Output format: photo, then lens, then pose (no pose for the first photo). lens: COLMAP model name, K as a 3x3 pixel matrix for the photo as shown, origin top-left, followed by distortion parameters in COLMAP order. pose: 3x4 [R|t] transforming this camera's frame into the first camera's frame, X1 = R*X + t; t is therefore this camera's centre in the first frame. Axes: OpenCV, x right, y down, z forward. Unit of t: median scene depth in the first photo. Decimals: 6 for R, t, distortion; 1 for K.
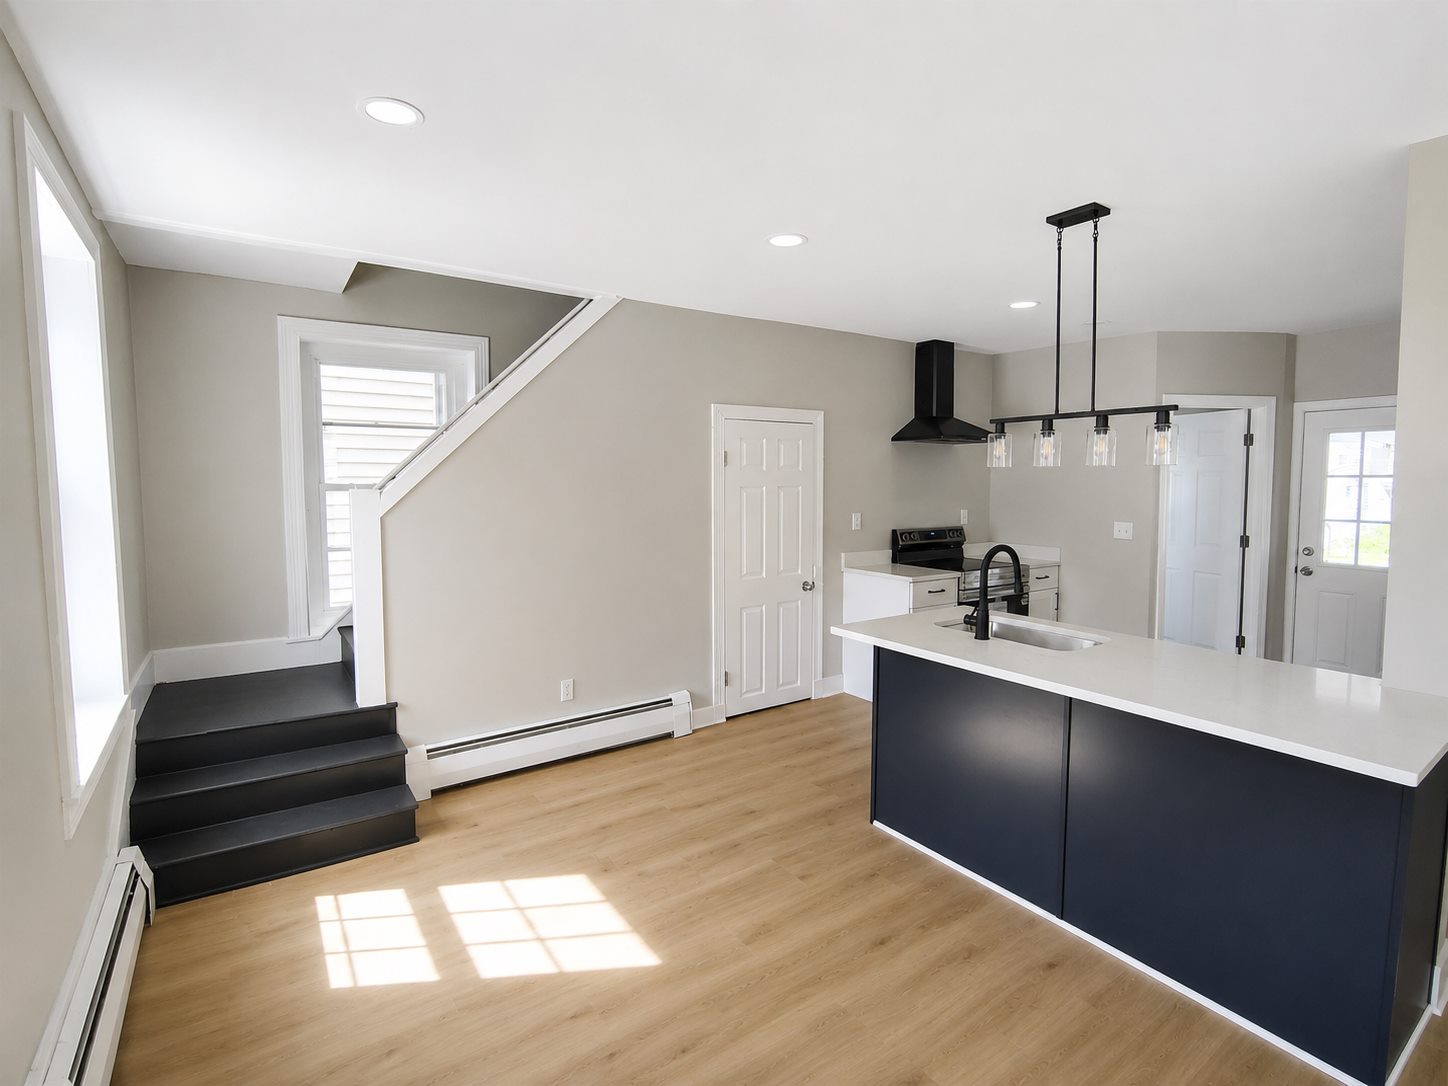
lens RADIAL K [[676.5, 0, 724.0], [0, 676.5, 543.0], [0, 0, 1]] dist [-0.058787, -0.000565]
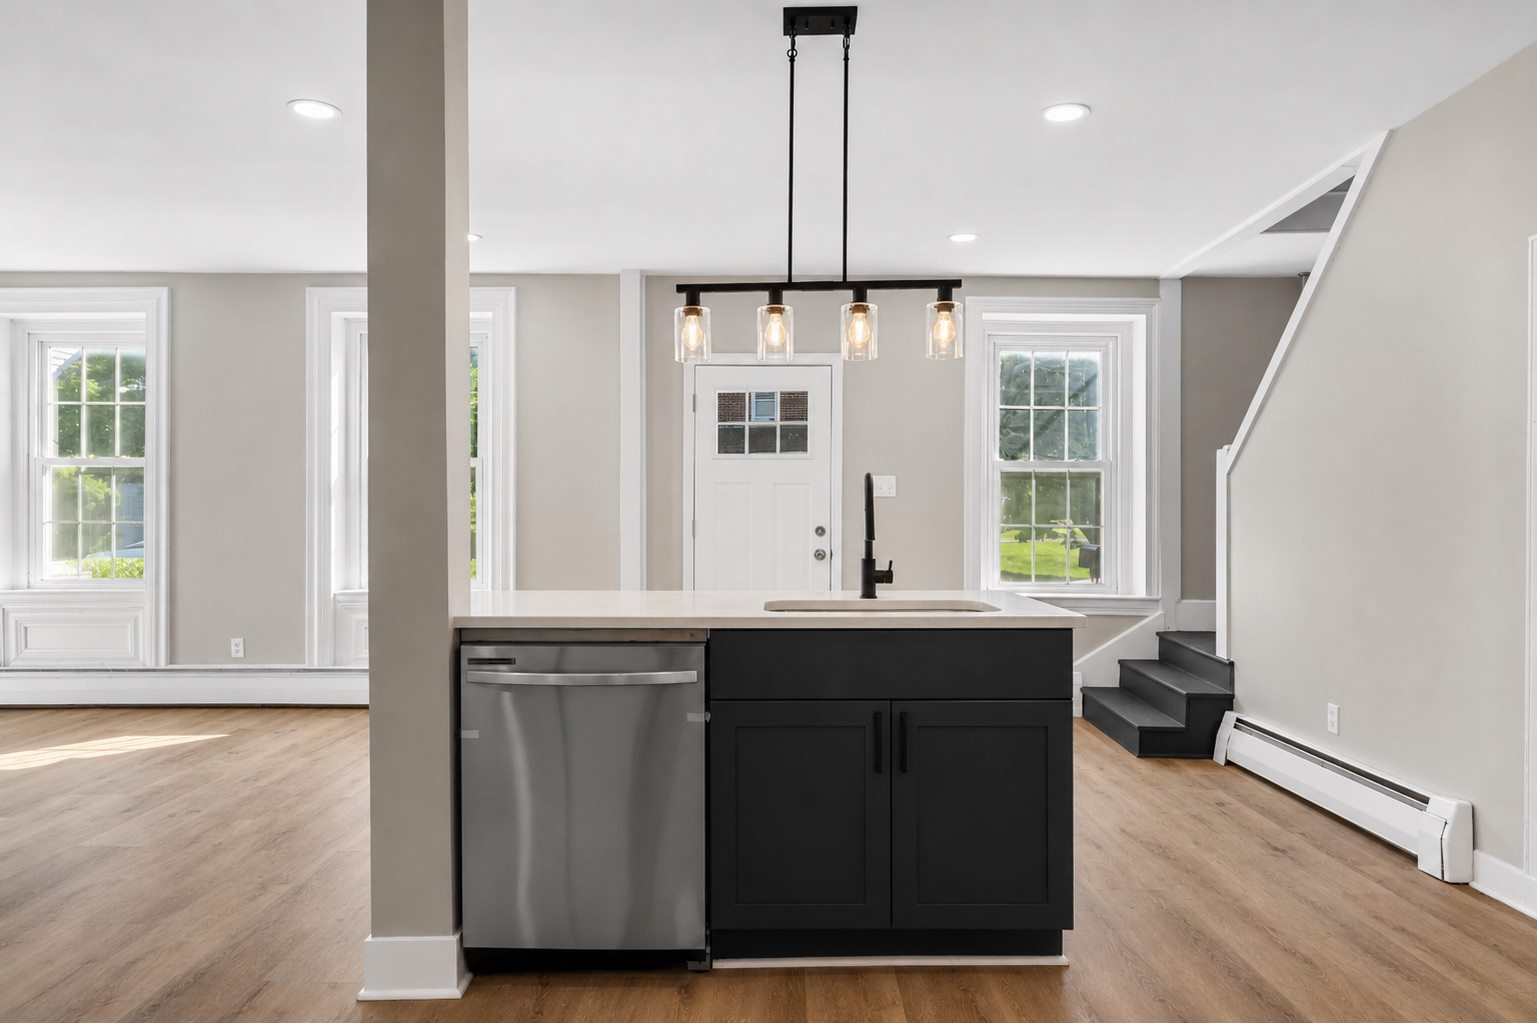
lens RADIAL K [[1102.0, 0, 768.5], [0, 1102.0, 511.5], [0, 0, 1]] dist [0.001982, 0.001070]
pose [[-0.562817, -0.007805, -0.826545, 0.842852], [-0.078929, 0.995894, 0.044340, 0.000724], [0.822805, 0.090194, -0.561122, 0.893922]]
